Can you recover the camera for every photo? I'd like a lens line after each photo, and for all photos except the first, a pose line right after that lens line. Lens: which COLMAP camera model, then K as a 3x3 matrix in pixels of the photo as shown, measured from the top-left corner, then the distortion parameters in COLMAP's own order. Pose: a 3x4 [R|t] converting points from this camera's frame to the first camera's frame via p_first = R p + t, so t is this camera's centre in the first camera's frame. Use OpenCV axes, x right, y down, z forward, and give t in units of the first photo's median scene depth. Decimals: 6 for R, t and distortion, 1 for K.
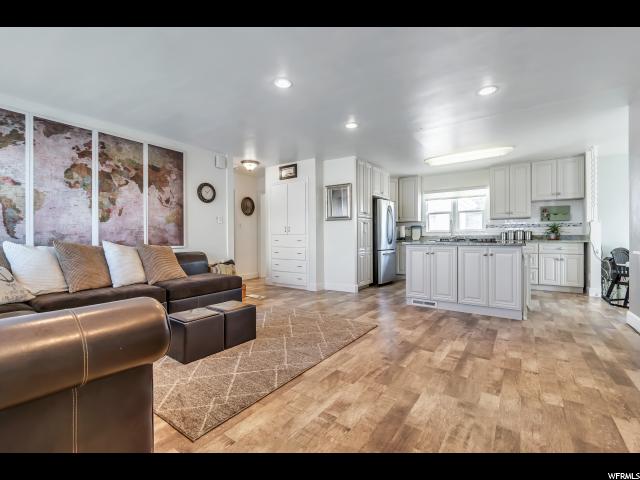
lens RADIAL K [[285.8, 0, 319.9], [0, 285.8, 238.7], [0, 0, 1]] dist [0.001693, -0.000588]
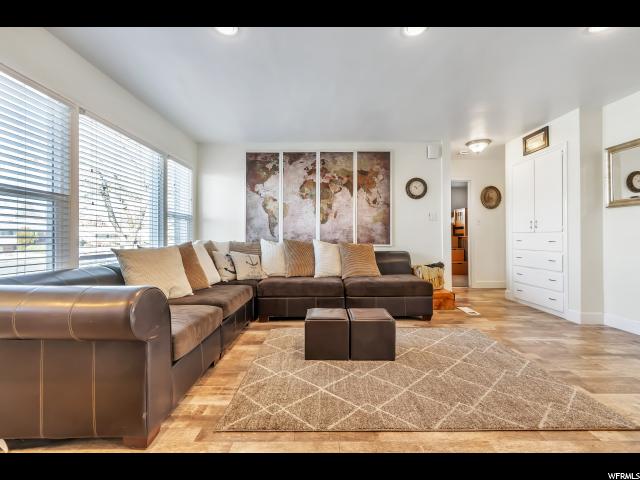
lens RADIAL K [[285.8, 0, 320.7], [0, 285.8, 237.0], [0, 0, 1]] dist [0.001693, -0.000588]
pose [[0.576325, 0.001602, -0.817219, 0.198764], [-0.003493, 0.999994, -0.000503, -0.000854], [0.817213, 0.003144, 0.576327, 0.224867]]
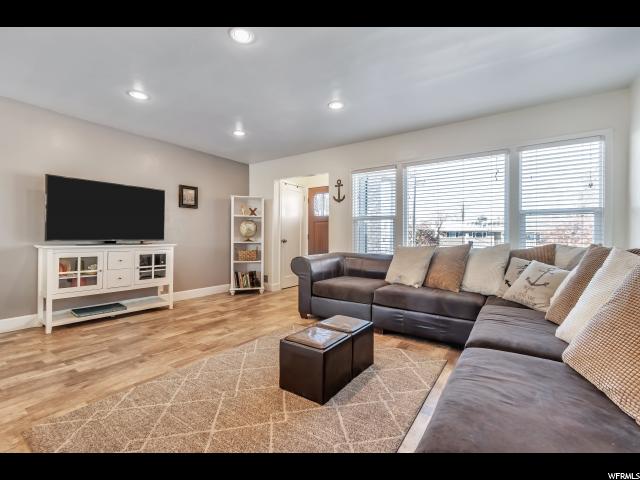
lens RADIAL K [[285.8, 0, 321.7], [0, 285.8, 239.0], [0, 0, 1]] dist [0.001693, -0.000588]
pose [[-0.999755, 0.000534, -0.022115, -0.193416], [0.000259, 0.999922, 0.012470, -0.008440], [0.022120, 0.012461, -0.999678, 1.052713]]
